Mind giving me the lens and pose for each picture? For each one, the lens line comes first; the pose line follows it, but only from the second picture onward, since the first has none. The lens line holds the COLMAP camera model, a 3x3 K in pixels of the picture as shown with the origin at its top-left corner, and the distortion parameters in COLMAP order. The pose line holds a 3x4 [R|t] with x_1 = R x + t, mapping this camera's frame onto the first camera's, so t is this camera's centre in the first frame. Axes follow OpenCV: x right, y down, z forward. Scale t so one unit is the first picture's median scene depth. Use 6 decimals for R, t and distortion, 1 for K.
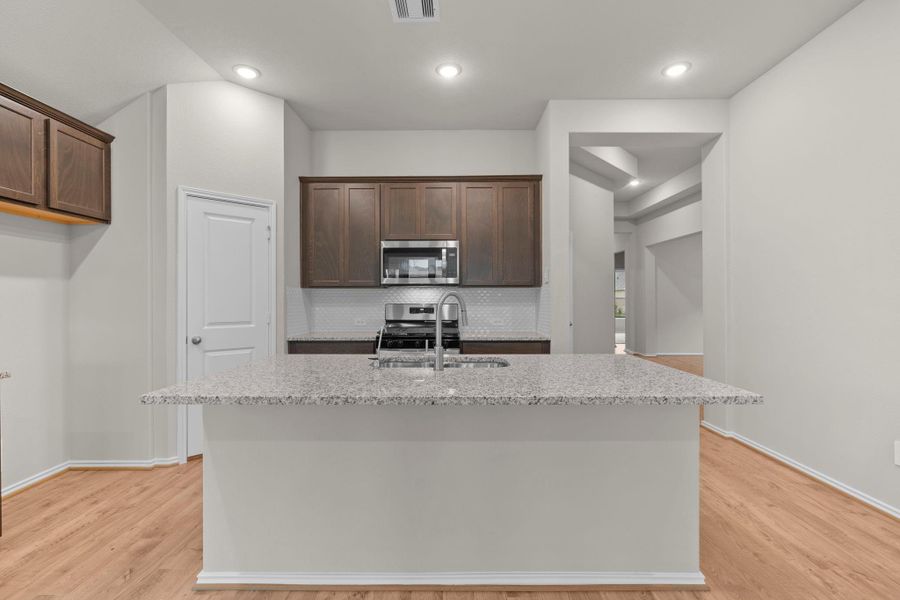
lens RADIAL K [[404.7, 0, 450.0], [0, 404.7, 300.0], [0, 0, 1]] dist [-0.006989, 0.000152]
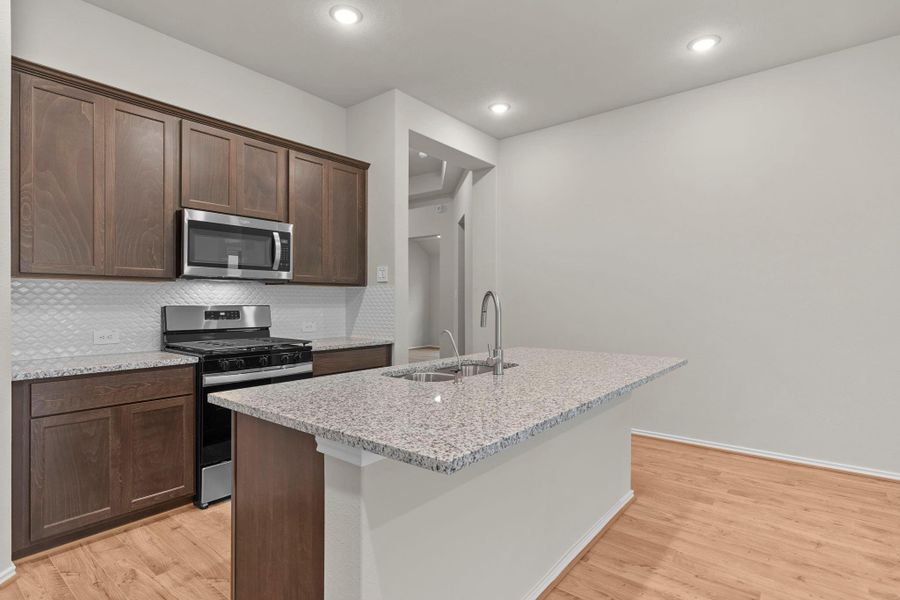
lens RADIAL K [[459.4, 0, 450.0], [0, 459.4, 300.0], [0, 0, 1]] dist [-0.001506, 0.000704]
pose [[0.624733, 0.003000, 0.780833, -0.513125], [-0.001668, 0.999995, -0.002507, 0.001101], [-0.780837, 0.000264, 0.624735, 0.228762]]
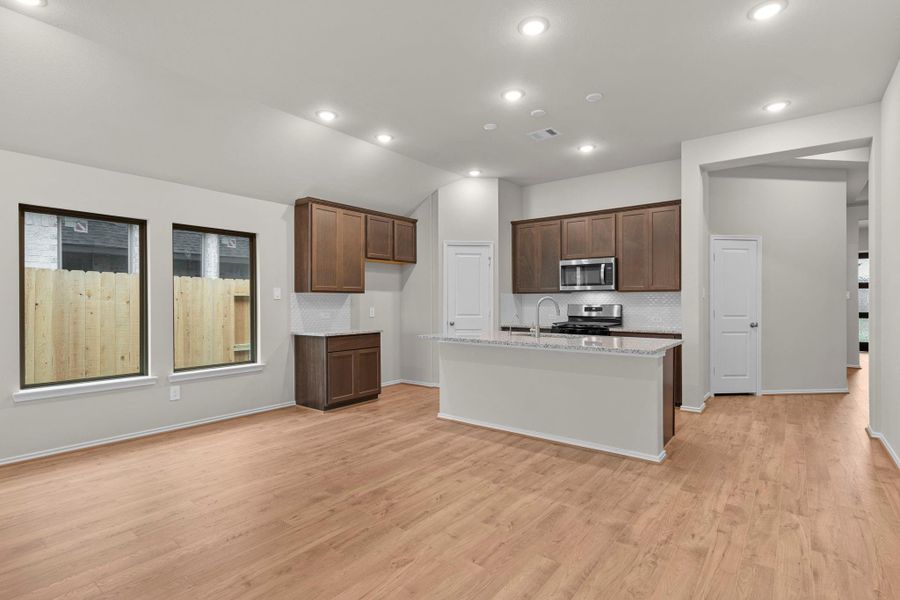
lens RADIAL K [[441.1, 0, 450.0], [0, 441.1, 300.0], [0, 0, 1]] dist [-0.001226, 0.000817]
pose [[0.792537, -0.000796, -0.609824, 0.516102], [-0.000717, 0.999997, -0.002237, -0.001961], [0.609824, 0.002210, 0.792534, -0.523292]]
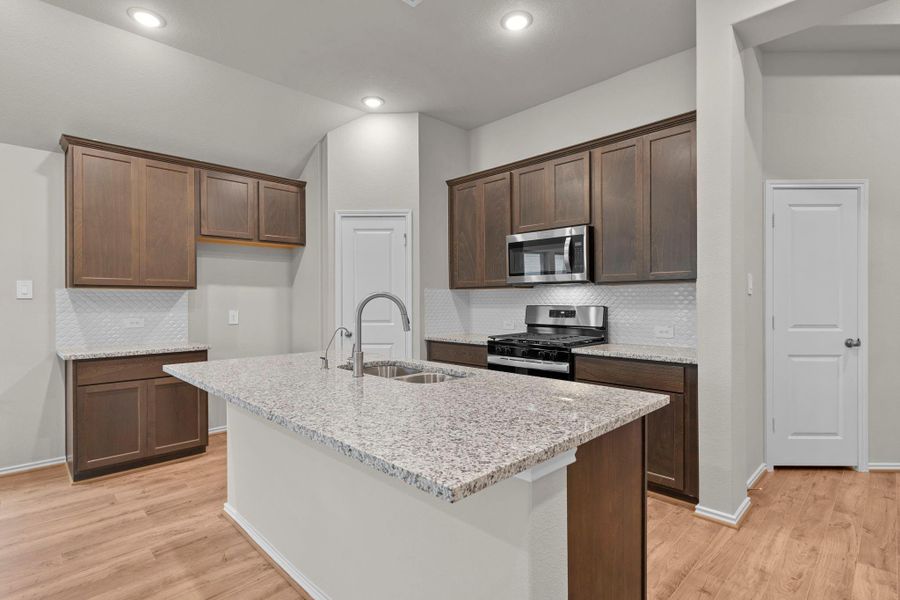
lens RADIAL K [[441.1, 0, 450.0], [0, 441.1, 300.0], [0, 0, 1]] dist [-0.001226, 0.000817]
pose [[0.708444, -0.001375, -0.705766, 0.465698], [0.001678, 0.999999, -0.000264, -0.002790], [0.705765, -0.000997, 0.708445, 0.232933]]
